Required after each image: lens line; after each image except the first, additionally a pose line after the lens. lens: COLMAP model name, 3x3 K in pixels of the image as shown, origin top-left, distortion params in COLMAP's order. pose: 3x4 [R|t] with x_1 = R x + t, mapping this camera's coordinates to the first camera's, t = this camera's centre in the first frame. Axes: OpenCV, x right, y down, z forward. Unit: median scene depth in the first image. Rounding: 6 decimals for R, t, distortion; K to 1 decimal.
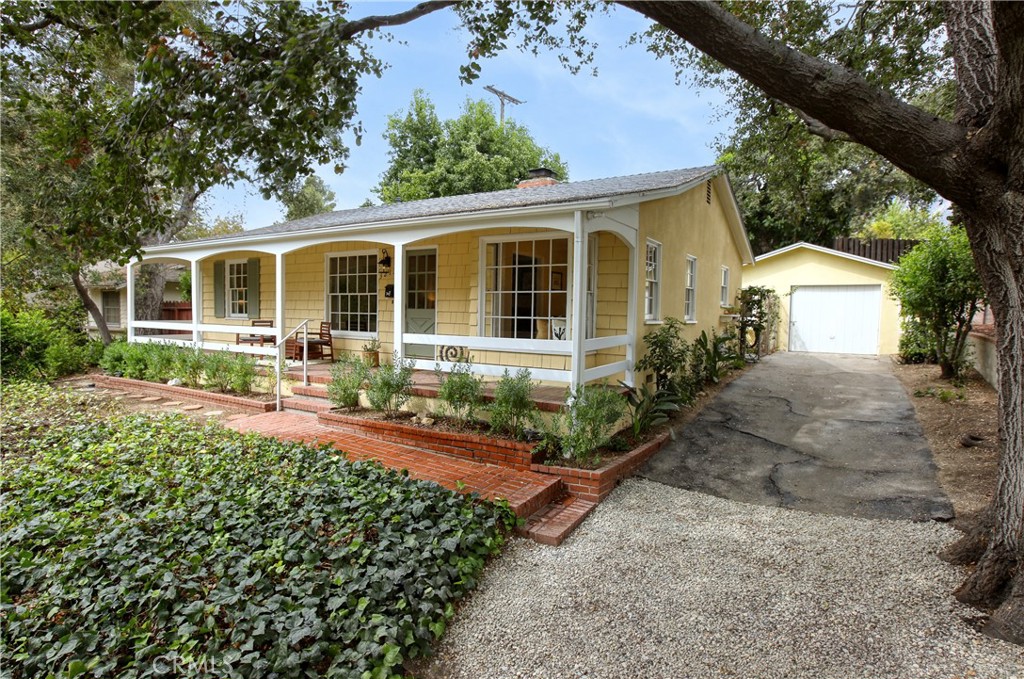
lens RADIAL K [[537.9, 0, 510.8], [0, 537.9, 340.4], [0, 0, 1]] dist [-0.034494, -0.000526]
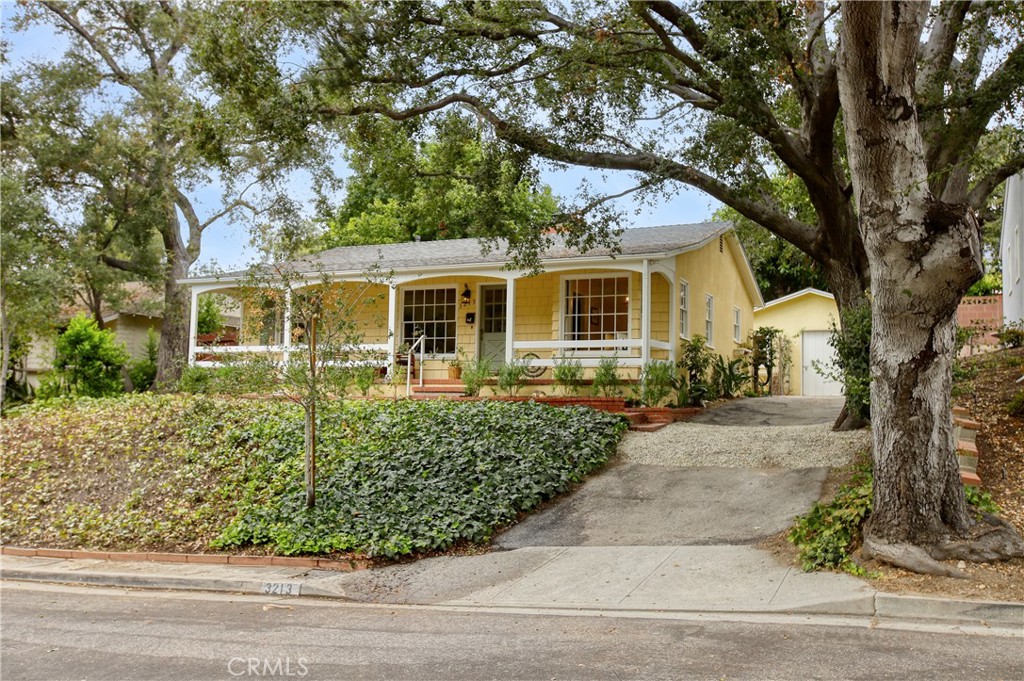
lens RADIAL K [[942.8, 0, 512.8], [0, 942.8, 340.8], [0, 0, 1]] dist [0.008505, 0.000000]
pose [[0.990845, 0.013137, 0.134364, -0.410021], [0.004851, 0.991148, -0.132674, 0.239249], [-0.134917, 0.132112, 0.982010, -1.082036]]
